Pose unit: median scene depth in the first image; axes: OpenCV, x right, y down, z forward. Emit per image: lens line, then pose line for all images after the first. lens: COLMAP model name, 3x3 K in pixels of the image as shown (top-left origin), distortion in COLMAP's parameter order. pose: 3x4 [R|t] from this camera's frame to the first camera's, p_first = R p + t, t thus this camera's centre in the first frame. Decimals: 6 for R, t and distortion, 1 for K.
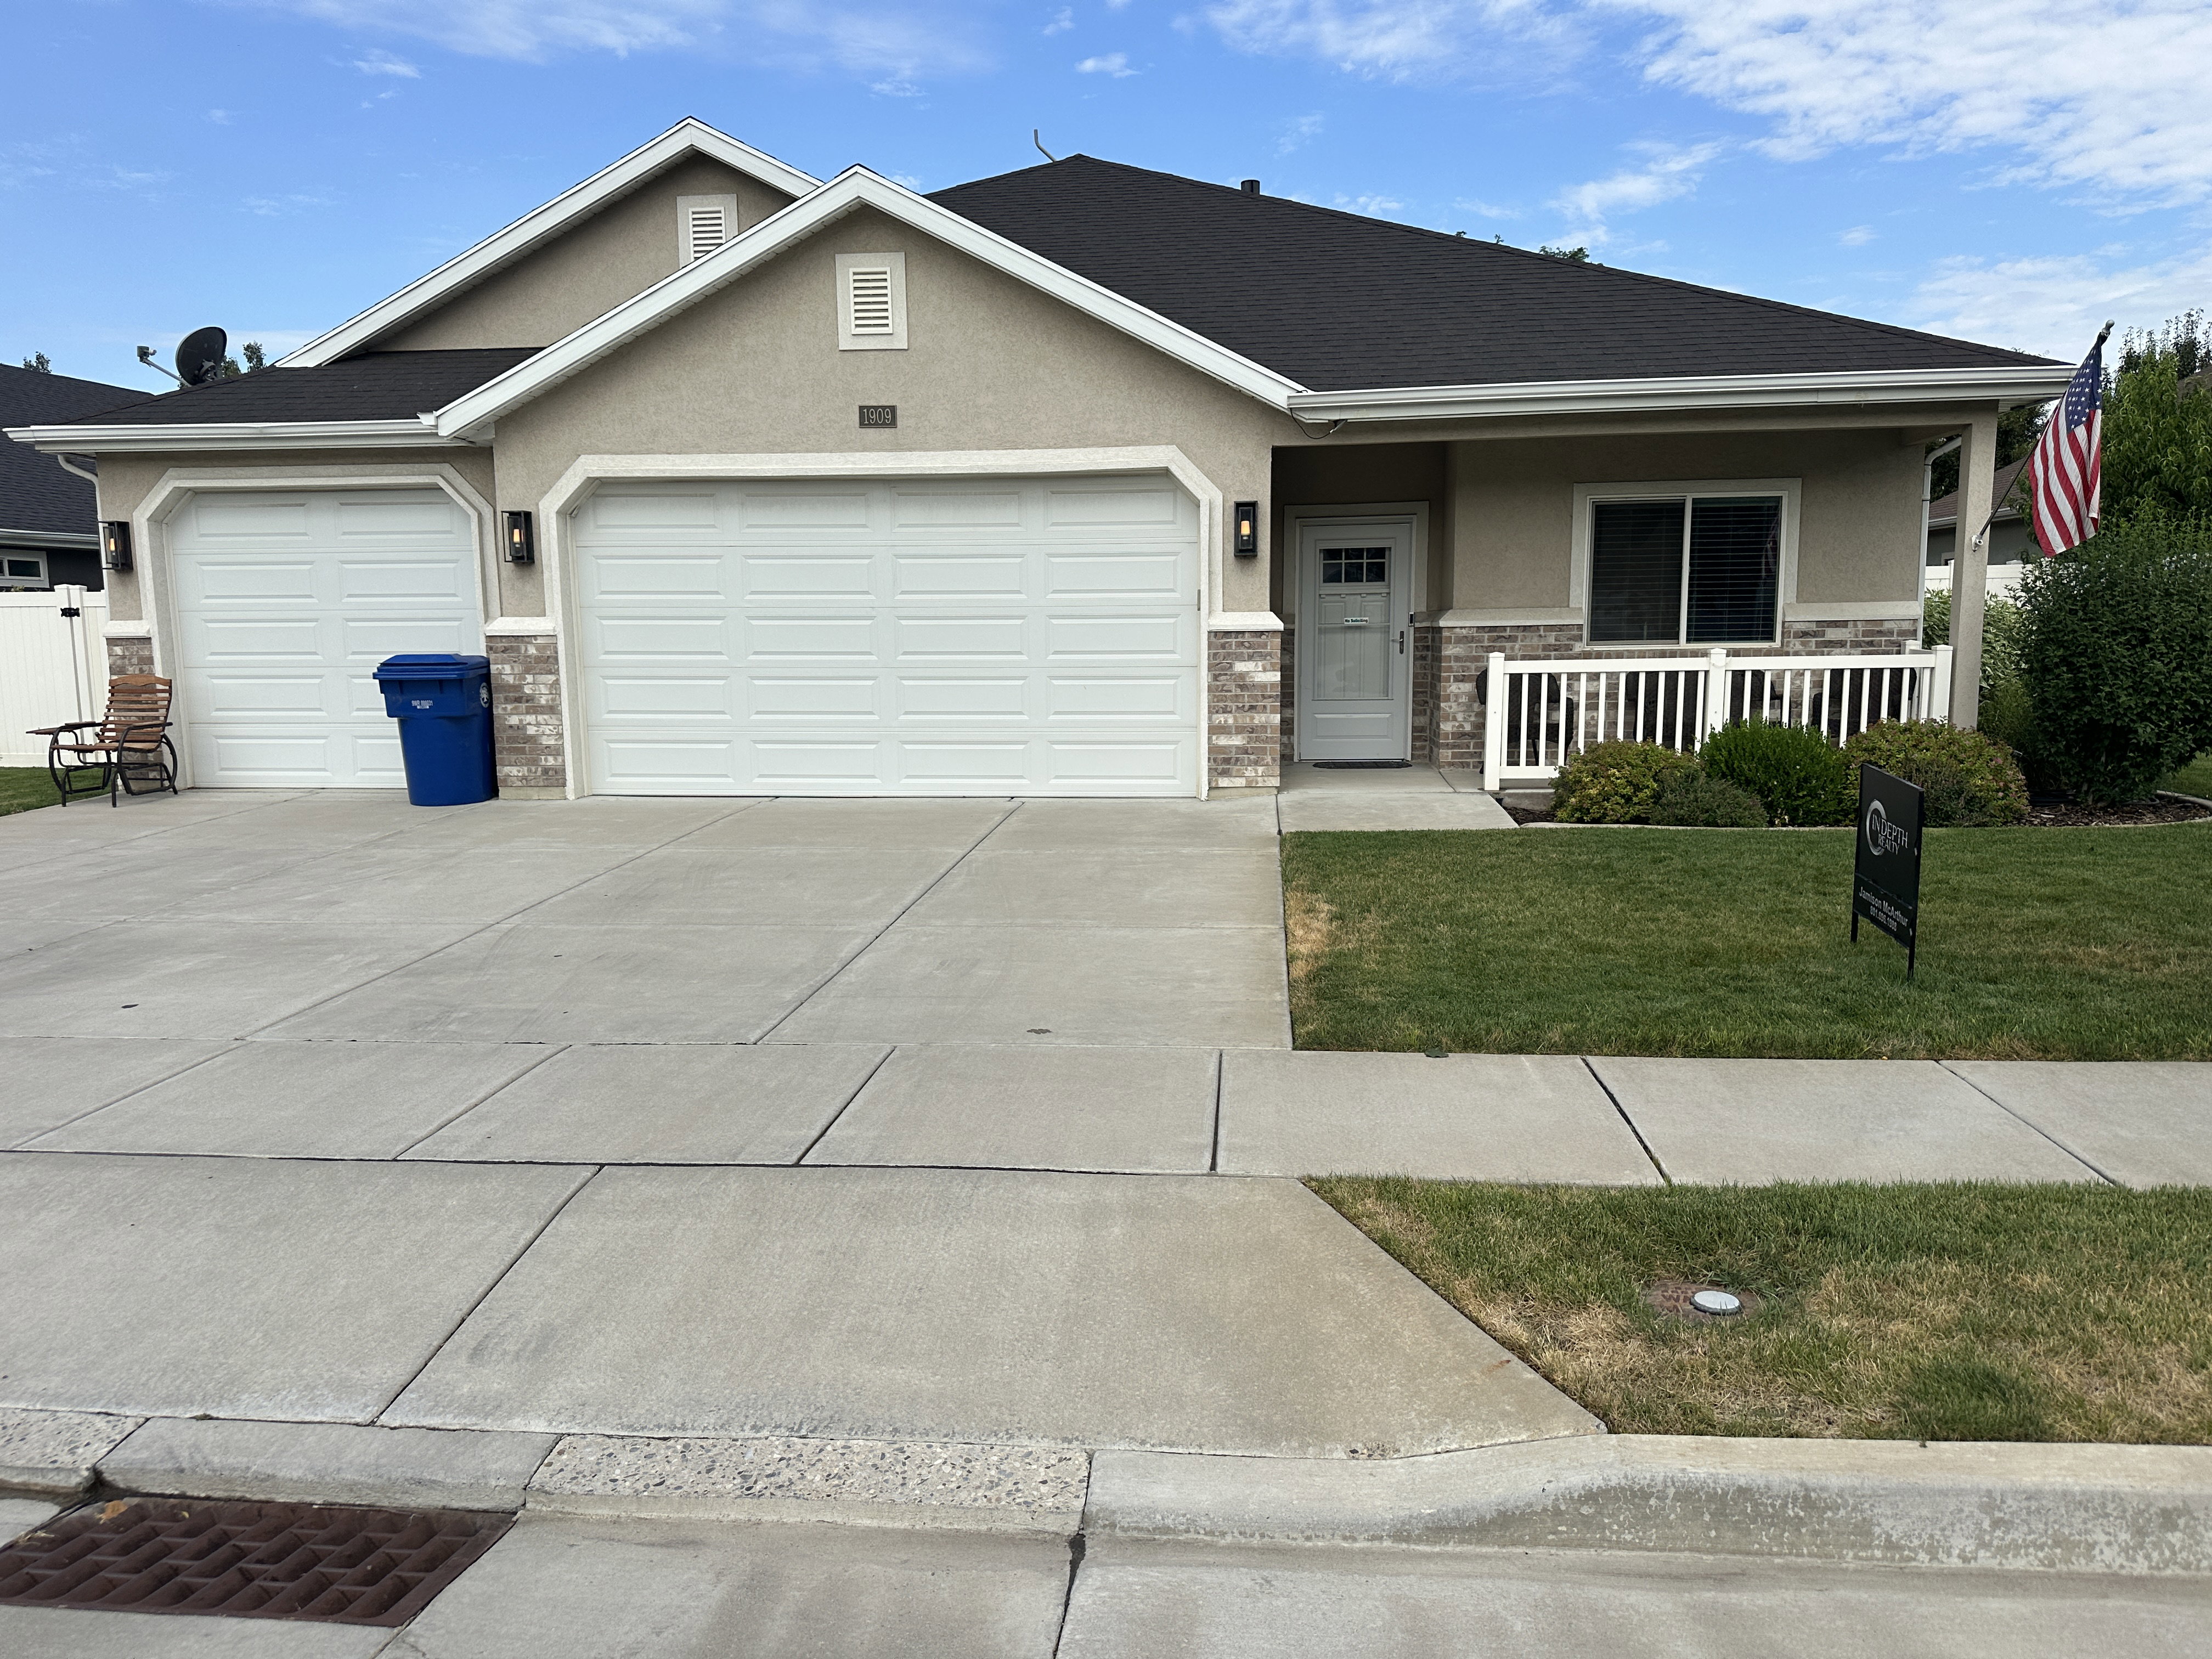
lens RADIAL K [[1553.0, 0, 1106.1], [0, 1553.0, 851.8], [0, 0, 1]] dist [0.055622, -0.064689]
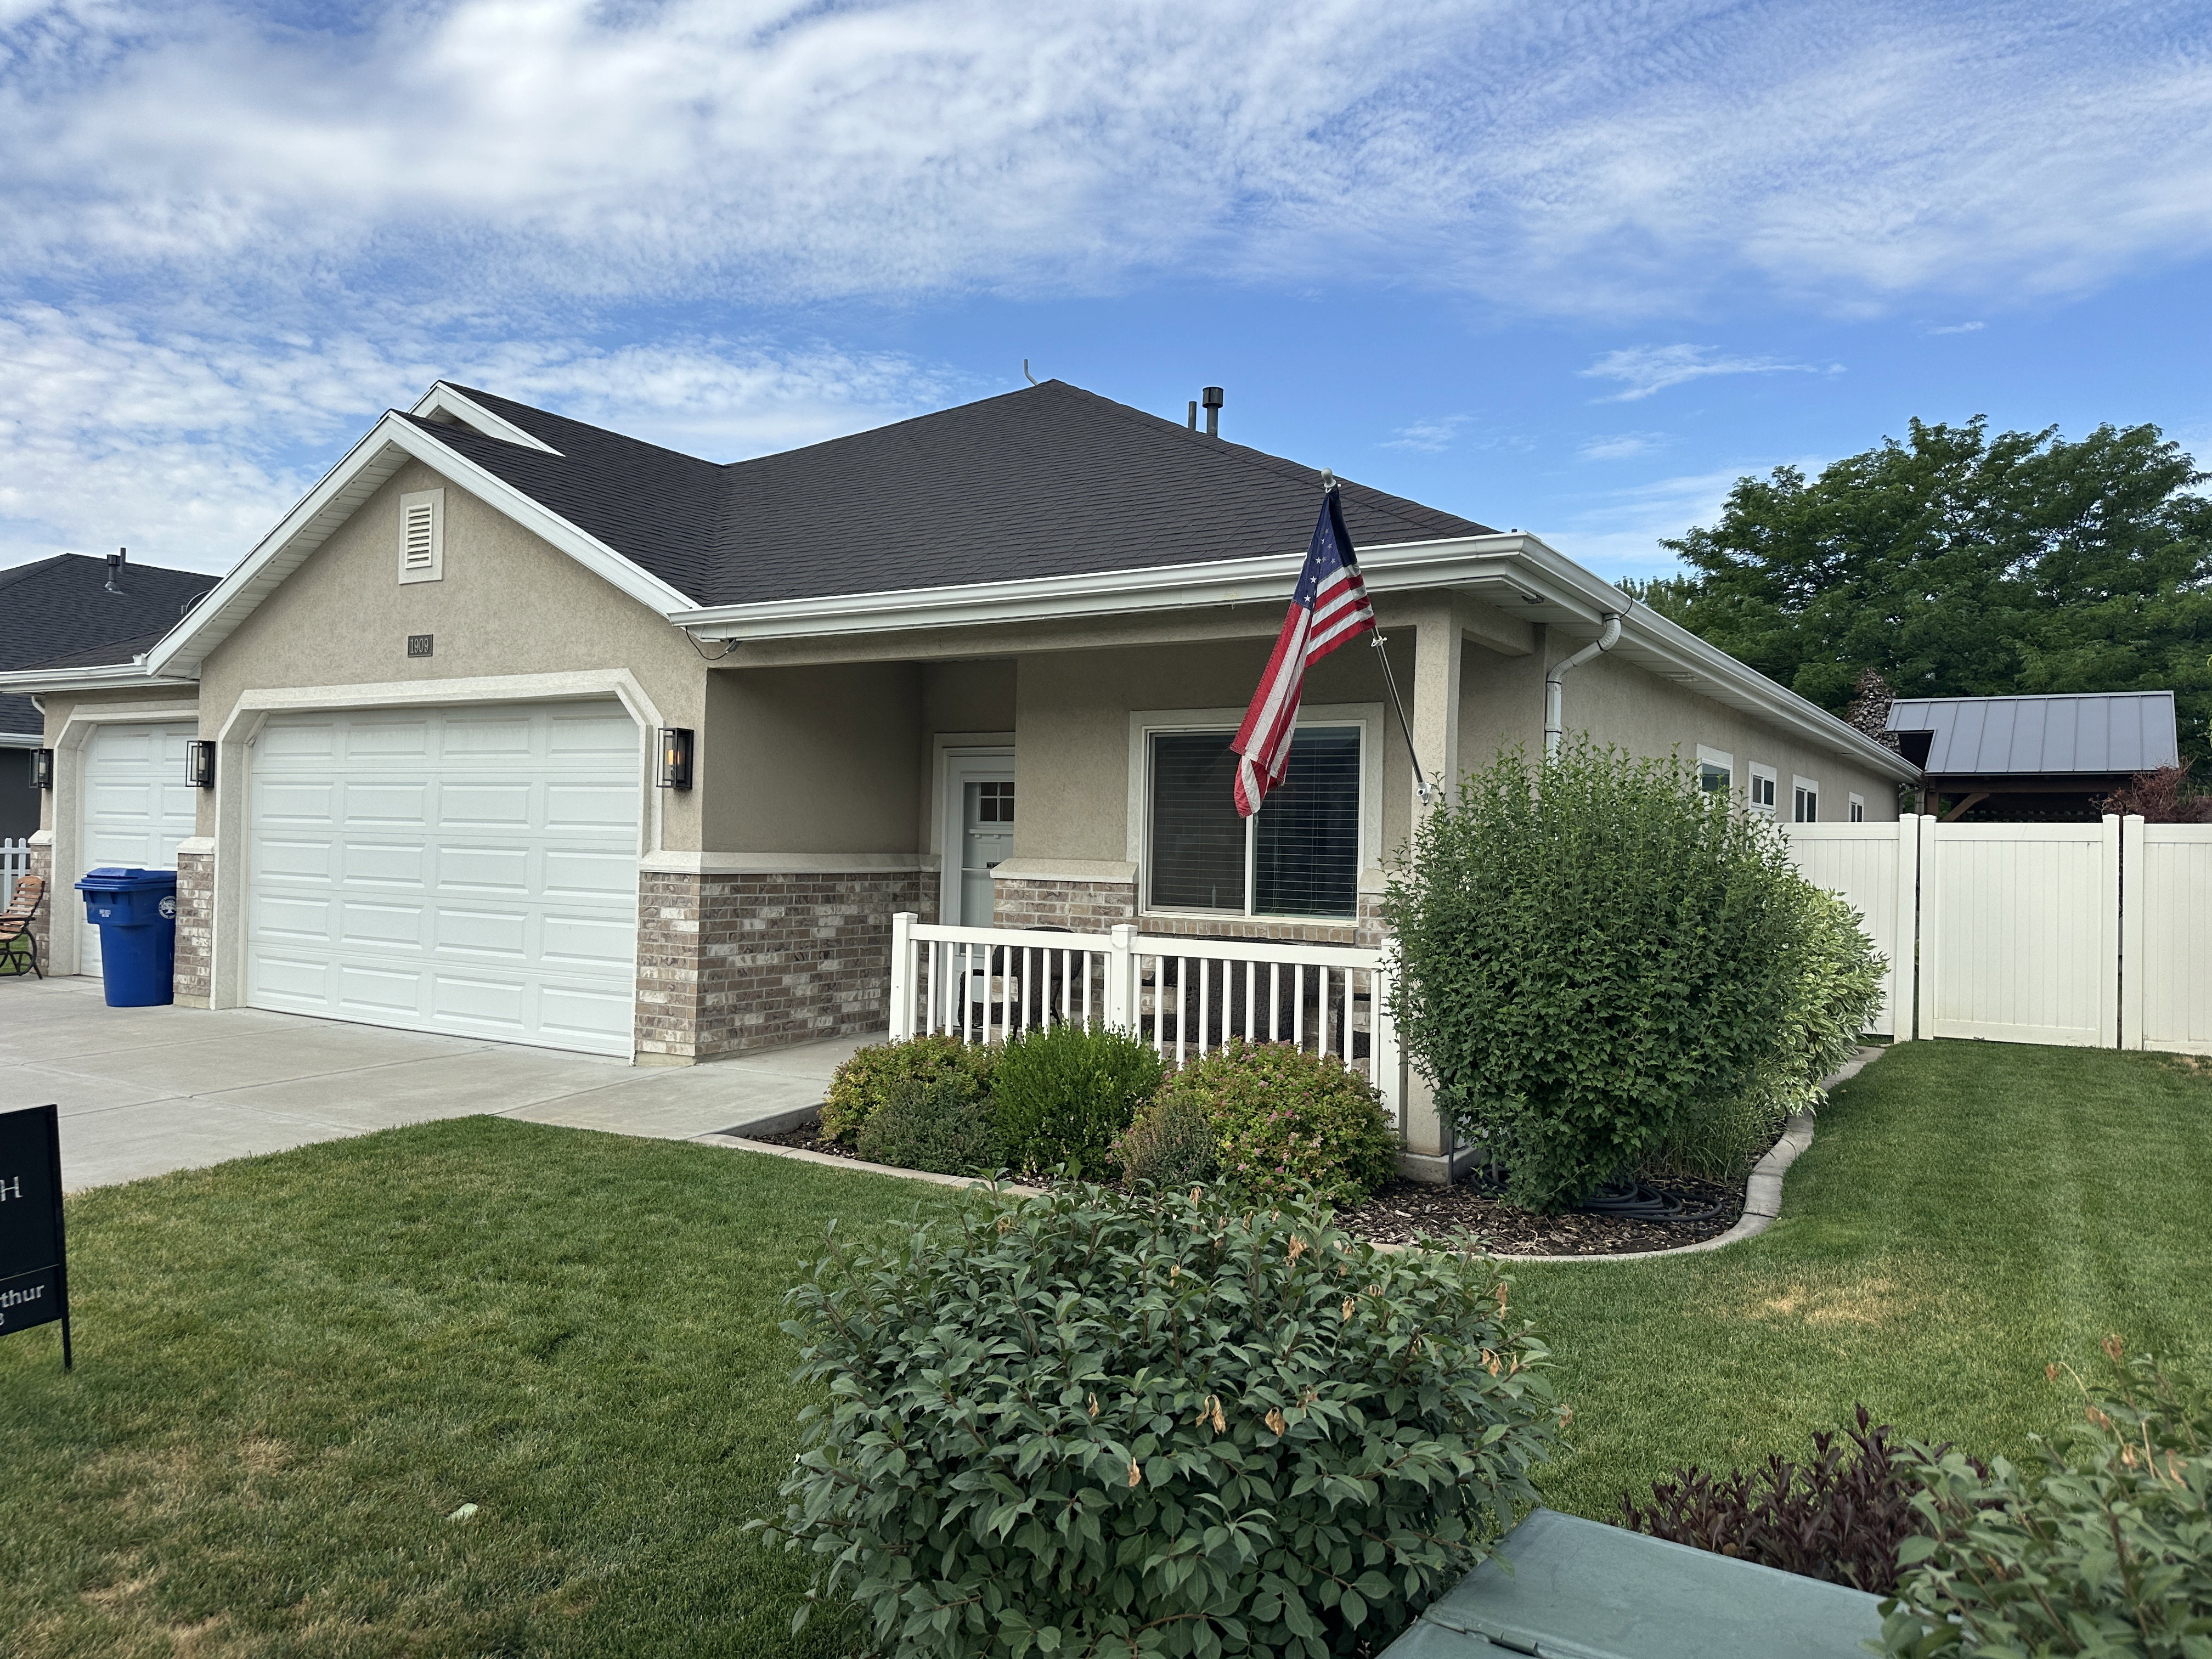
lens RADIAL K [[1553.0, 0, 1101.0], [0, 1553.0, 817.0], [0, 0, 1]] dist [0.055622, -0.064689]
pose [[0.894266, 0.021708, -0.447009, 0.684113], [-0.096795, 0.984563, -0.145829, -0.067922], [0.436943, 0.173678, 0.882563, 0.325950]]
